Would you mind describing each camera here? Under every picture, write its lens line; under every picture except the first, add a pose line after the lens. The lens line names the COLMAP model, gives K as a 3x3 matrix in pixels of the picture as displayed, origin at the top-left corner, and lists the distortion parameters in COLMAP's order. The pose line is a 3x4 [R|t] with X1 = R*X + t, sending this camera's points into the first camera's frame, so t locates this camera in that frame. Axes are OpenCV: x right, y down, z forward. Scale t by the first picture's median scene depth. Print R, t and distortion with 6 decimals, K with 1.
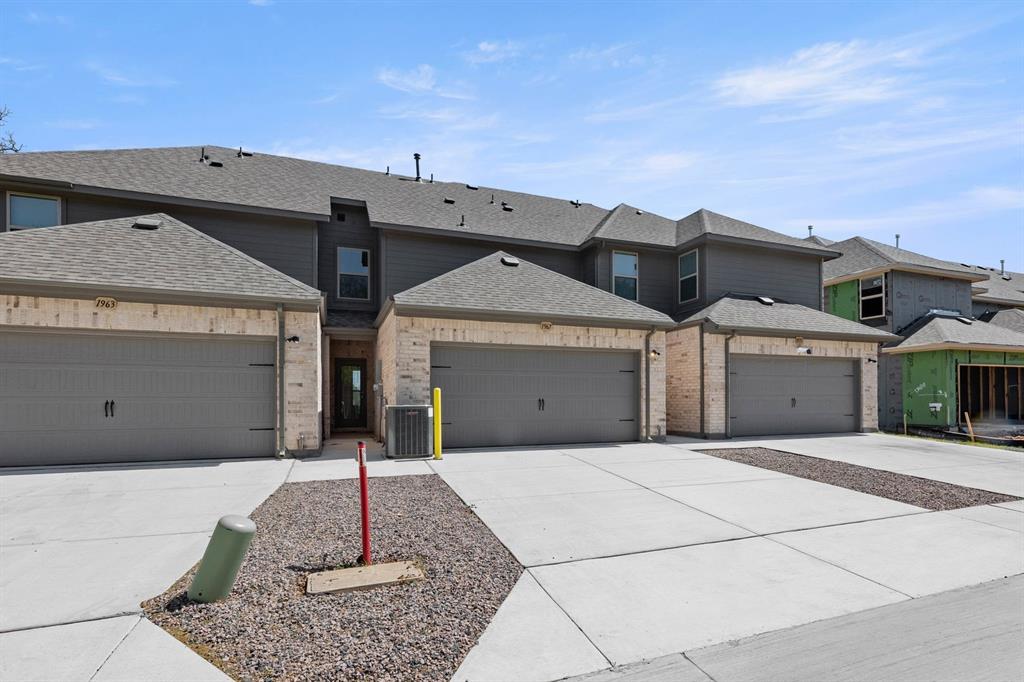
lens RADIAL K [[410.6, 0, 513.1], [0, 410.6, 334.3], [0, 0, 1]] dist [-0.000296, 0.000613]
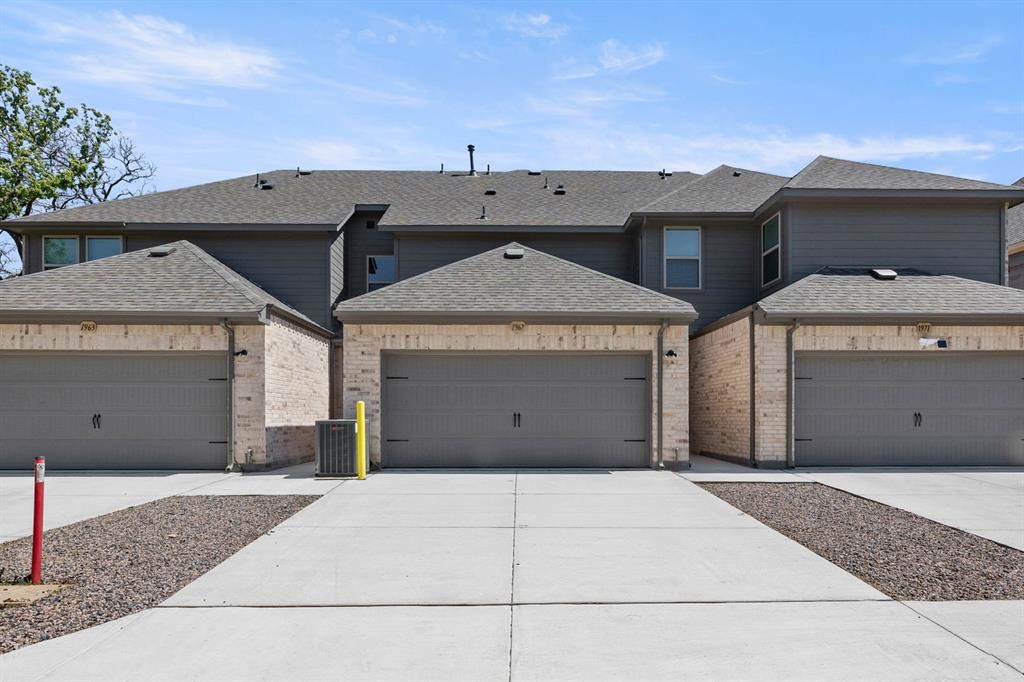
lens RADIAL K [[461.5, 0, 512.8], [0, 461.5, 345.7], [0, 0, 1]] dist [0.000860, 0.000003]
pose [[0.956736, -0.040136, -0.288177, 0.326502], [0.043202, 0.999057, 0.004287, 0.014014], [0.287733, -0.016552, 0.957568, 0.090388]]
